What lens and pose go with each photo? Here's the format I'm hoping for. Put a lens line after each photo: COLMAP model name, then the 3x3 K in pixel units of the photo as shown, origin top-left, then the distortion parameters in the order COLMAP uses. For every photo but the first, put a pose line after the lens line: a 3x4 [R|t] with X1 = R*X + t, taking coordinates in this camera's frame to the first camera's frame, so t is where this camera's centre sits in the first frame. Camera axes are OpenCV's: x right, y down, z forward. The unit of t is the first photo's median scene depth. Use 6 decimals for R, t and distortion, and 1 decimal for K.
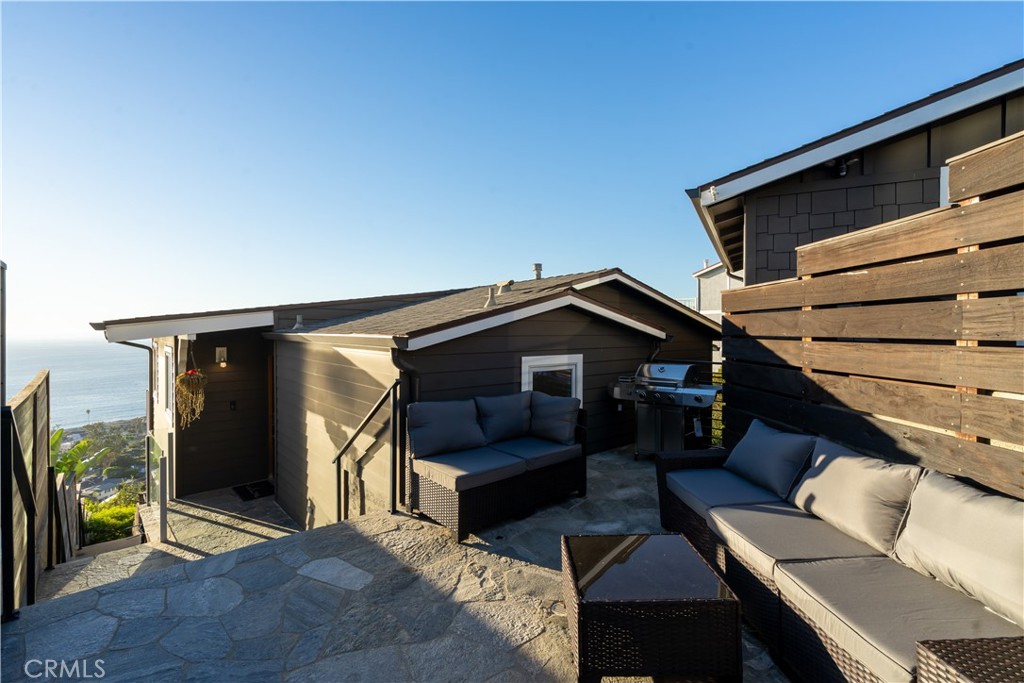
lens RADIAL K [[497.4, 0, 513.6], [0, 497.4, 348.9], [0, 0, 1]] dist [0.000932, 0.000311]
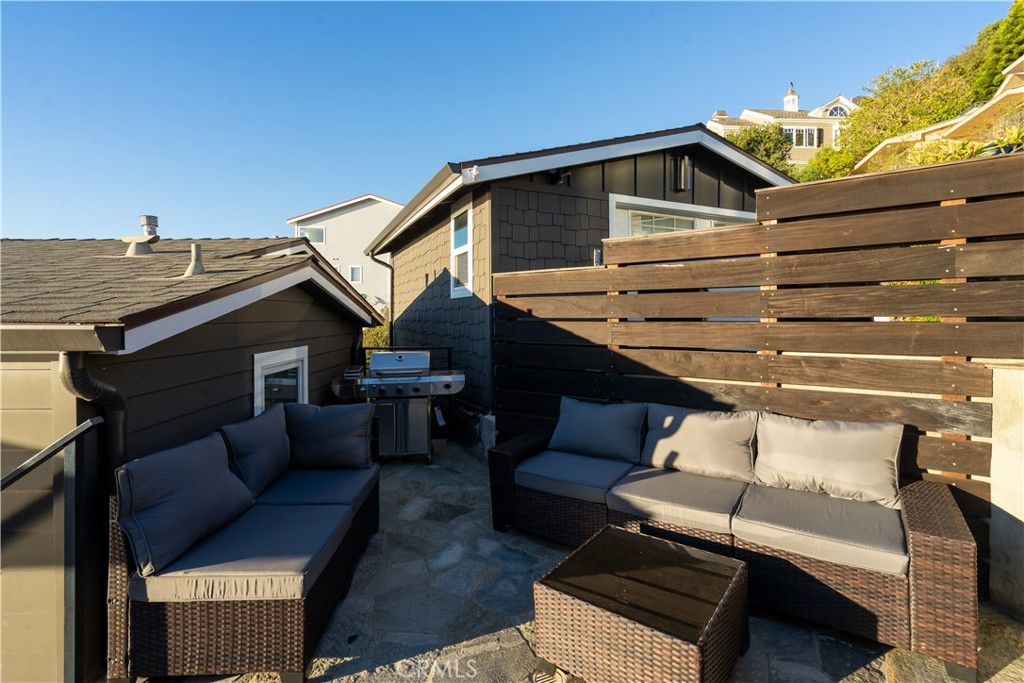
lens RADIAL K [[483.4, 0, 508.0], [0, 483.4, 332.1], [0, 0, 1]] dist [-0.004413, -0.000417]
pose [[0.588549, -0.029620, 0.807919, -0.366405], [0.034934, 0.999327, 0.011189, -0.010238], [-0.807706, 0.021639, 0.589188, 0.433376]]
